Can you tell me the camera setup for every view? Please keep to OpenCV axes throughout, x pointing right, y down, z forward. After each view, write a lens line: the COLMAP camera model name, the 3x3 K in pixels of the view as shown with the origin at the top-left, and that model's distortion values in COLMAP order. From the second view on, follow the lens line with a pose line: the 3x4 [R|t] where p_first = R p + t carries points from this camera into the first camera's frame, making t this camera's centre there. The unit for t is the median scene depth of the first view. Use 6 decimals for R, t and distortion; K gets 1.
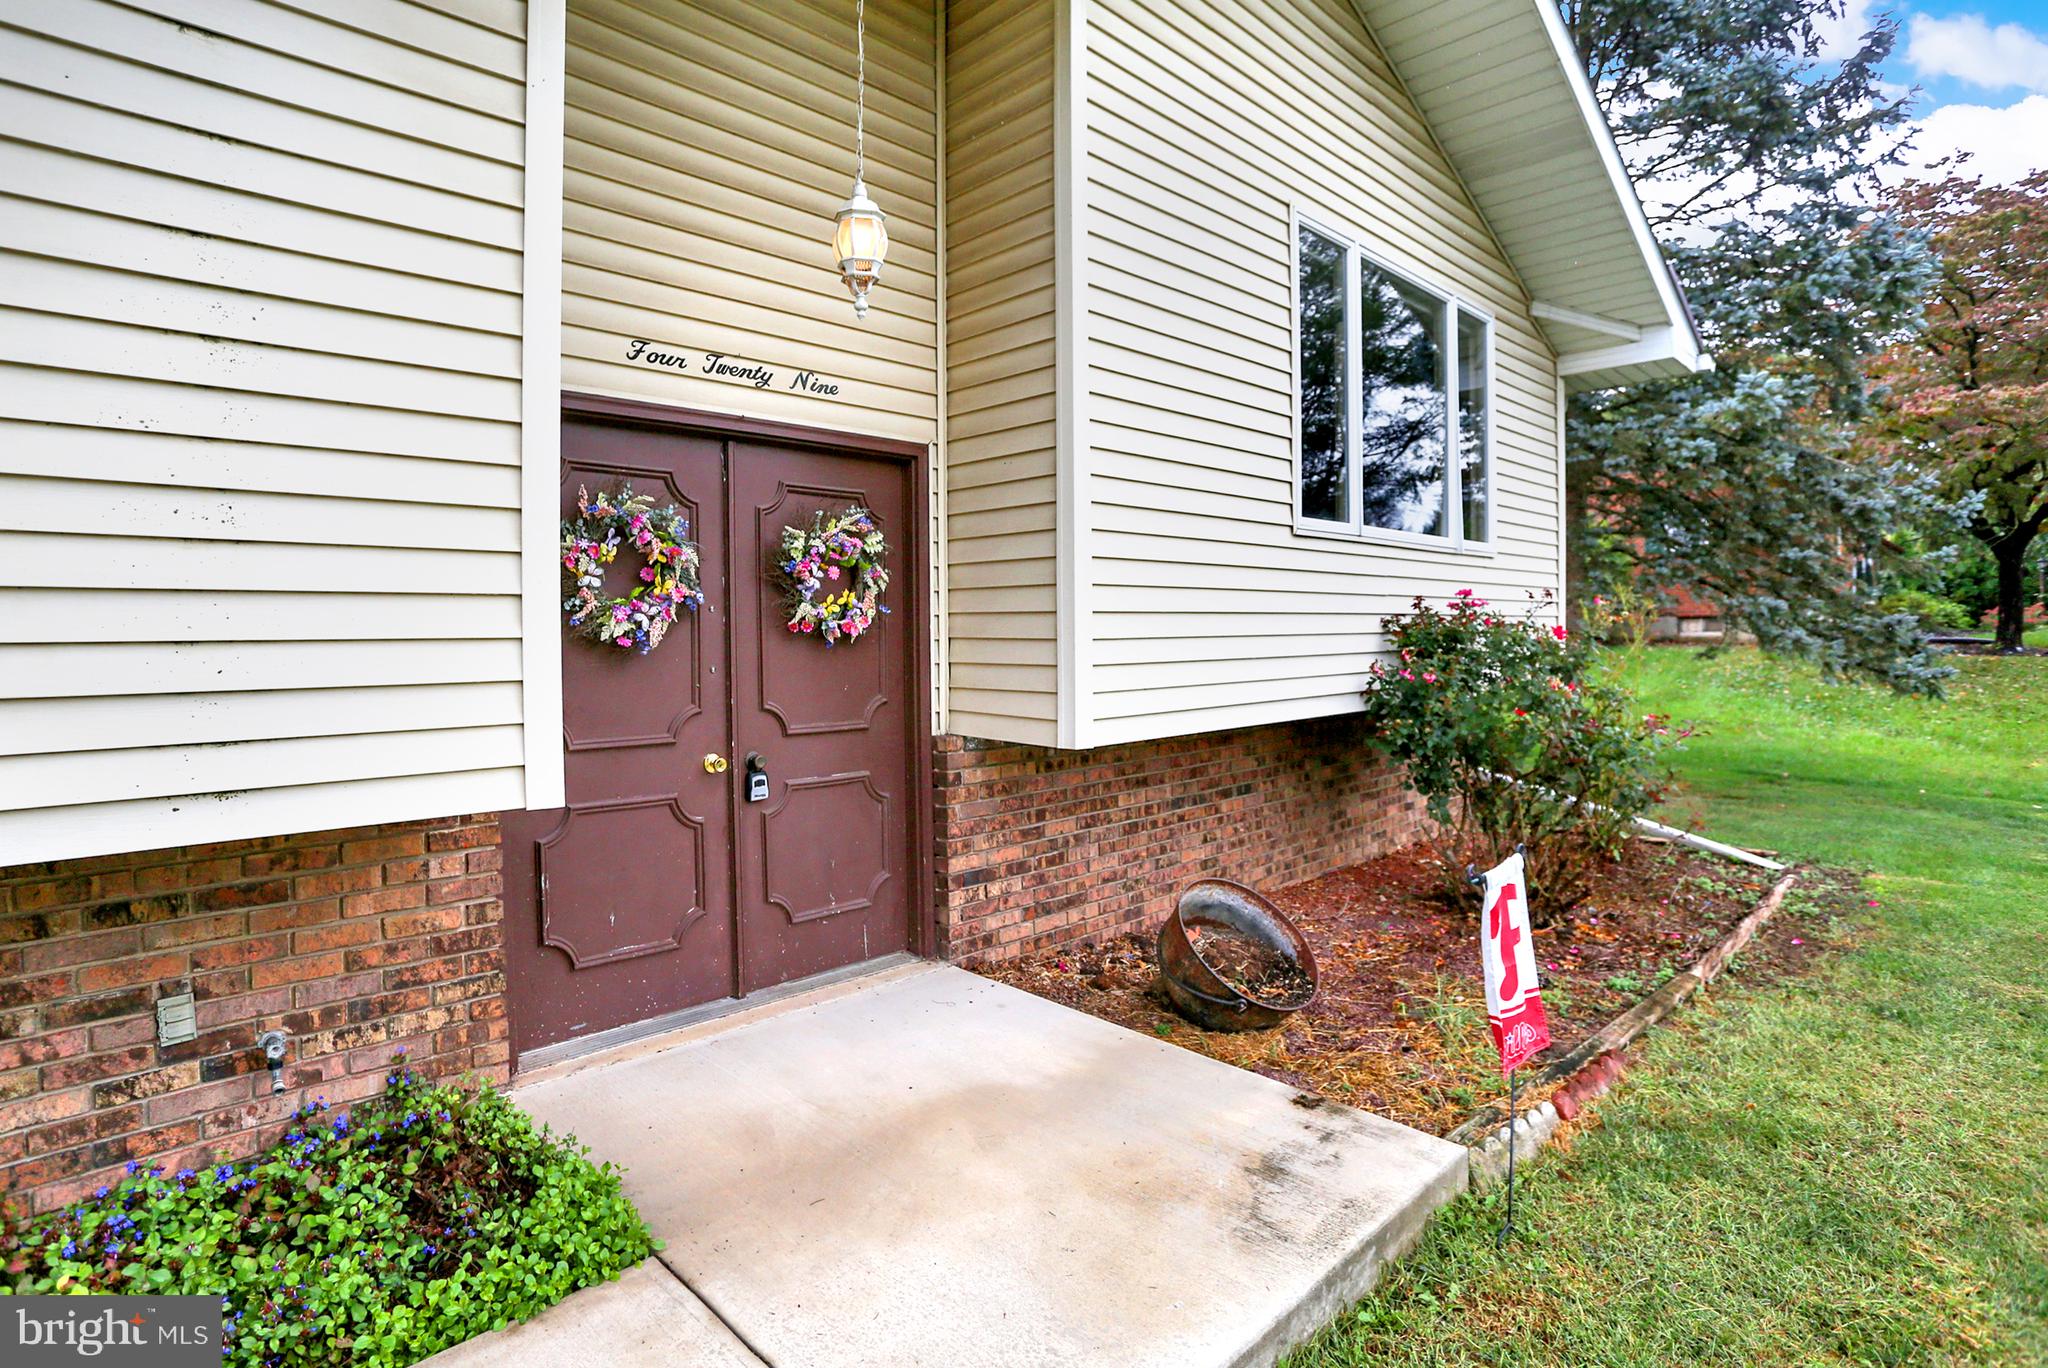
lens RADIAL K [[1052.5, 0, 977.6], [0, 1052.5, 649.0], [0, 0, 1]] dist [-0.051604, 0.024585]
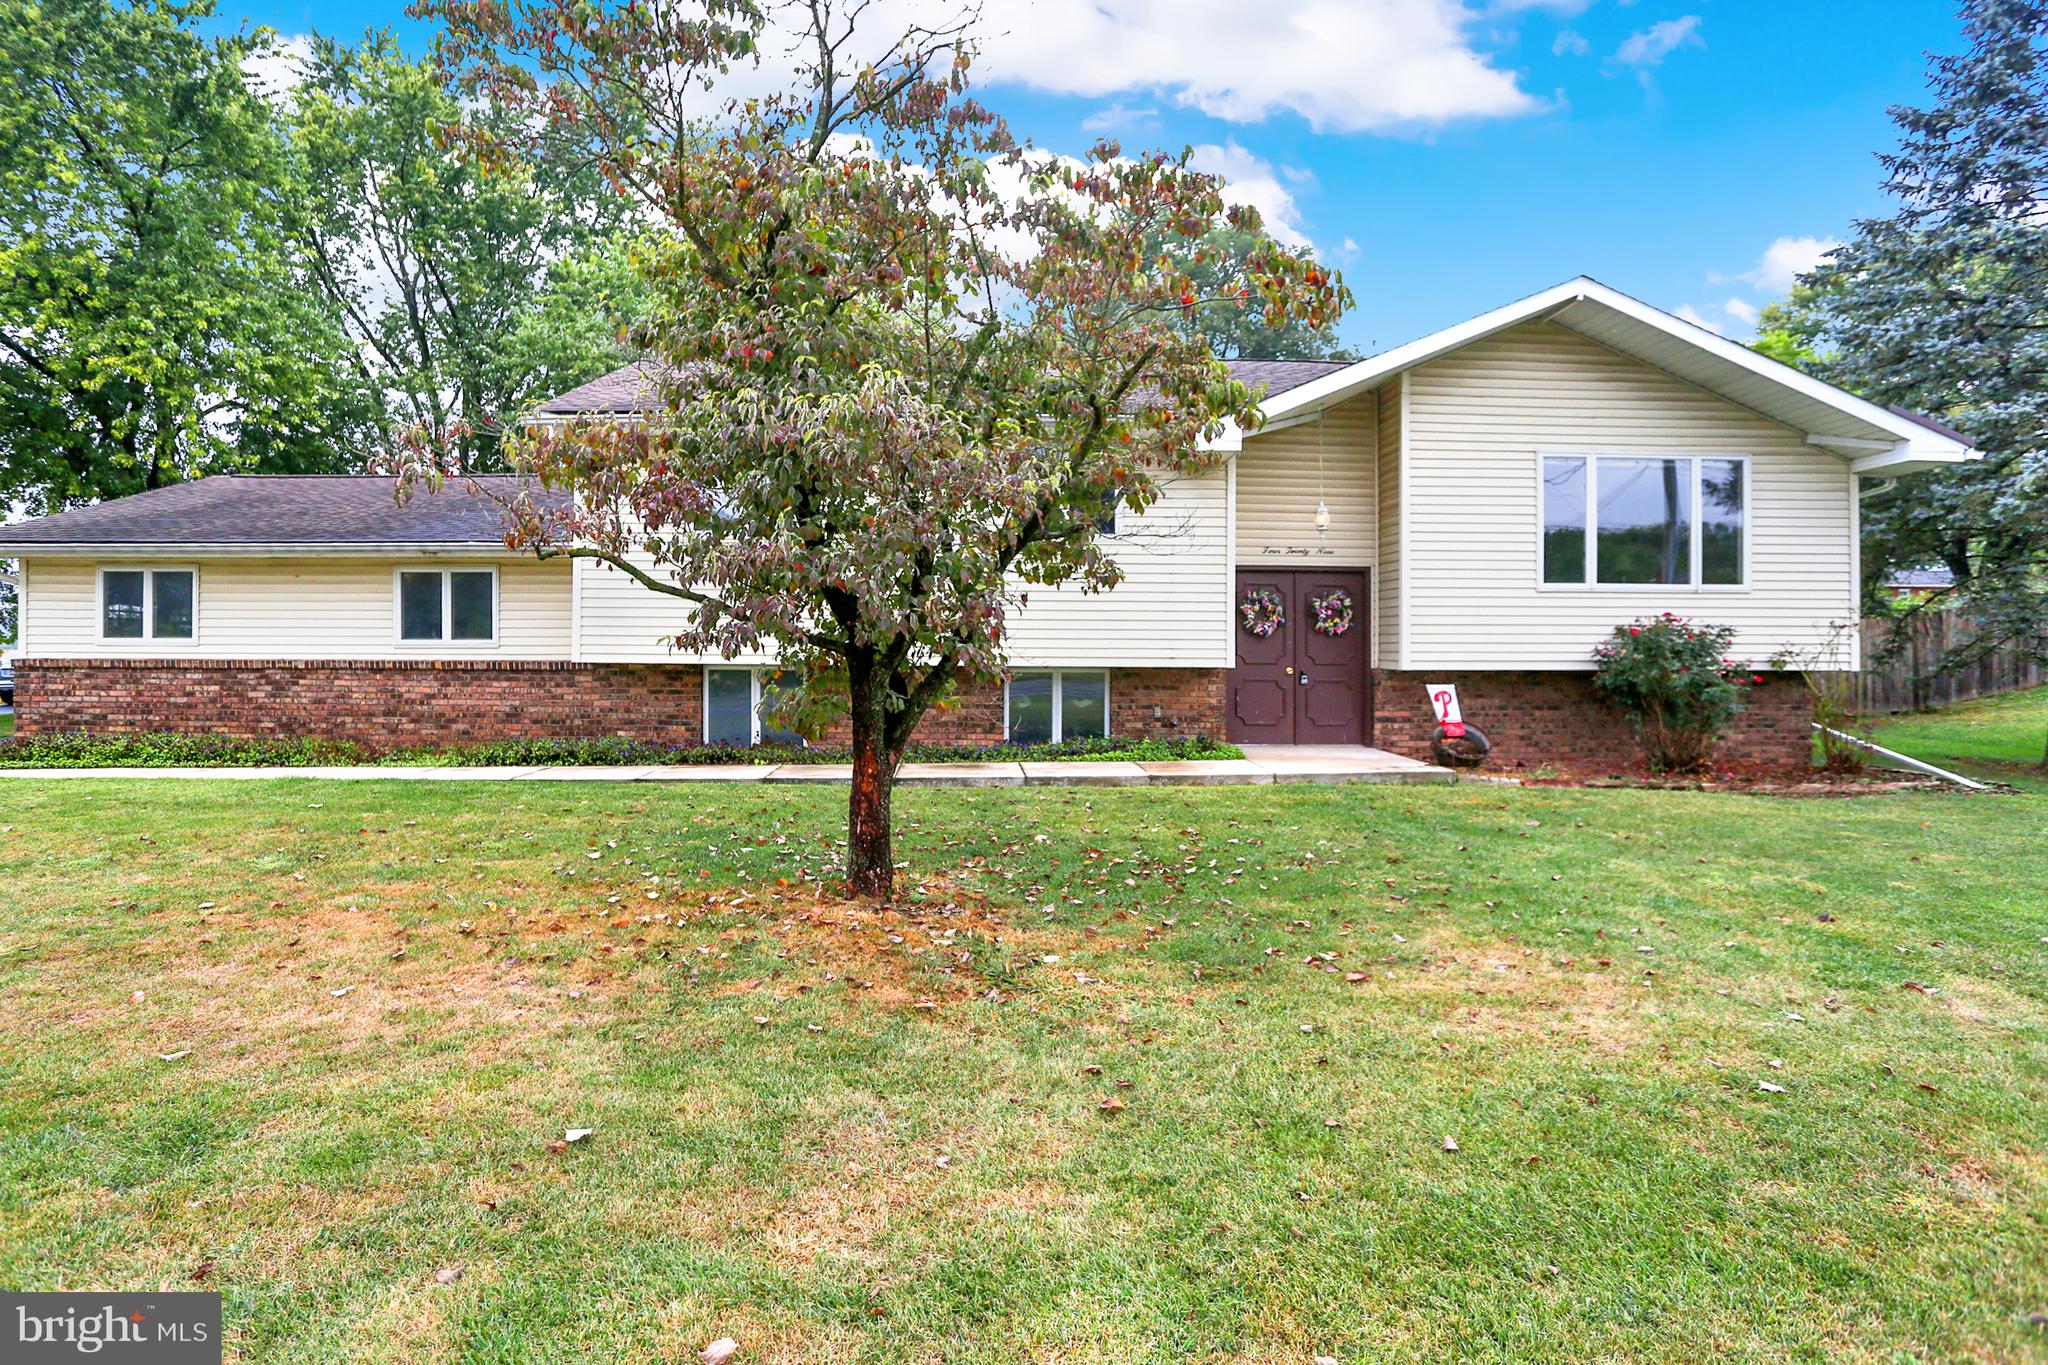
lens RADIAL K [[1052.5, 0, 1009.9], [0, 1052.5, 672.5], [0, 0, 1]] dist [-0.051604, 0.024585]
pose [[0.756800, 0.018511, -0.653384, 1.054768], [-0.022007, 0.999754, 0.002834, 0.105816], [0.653276, 0.012234, 0.757021, -1.761535]]
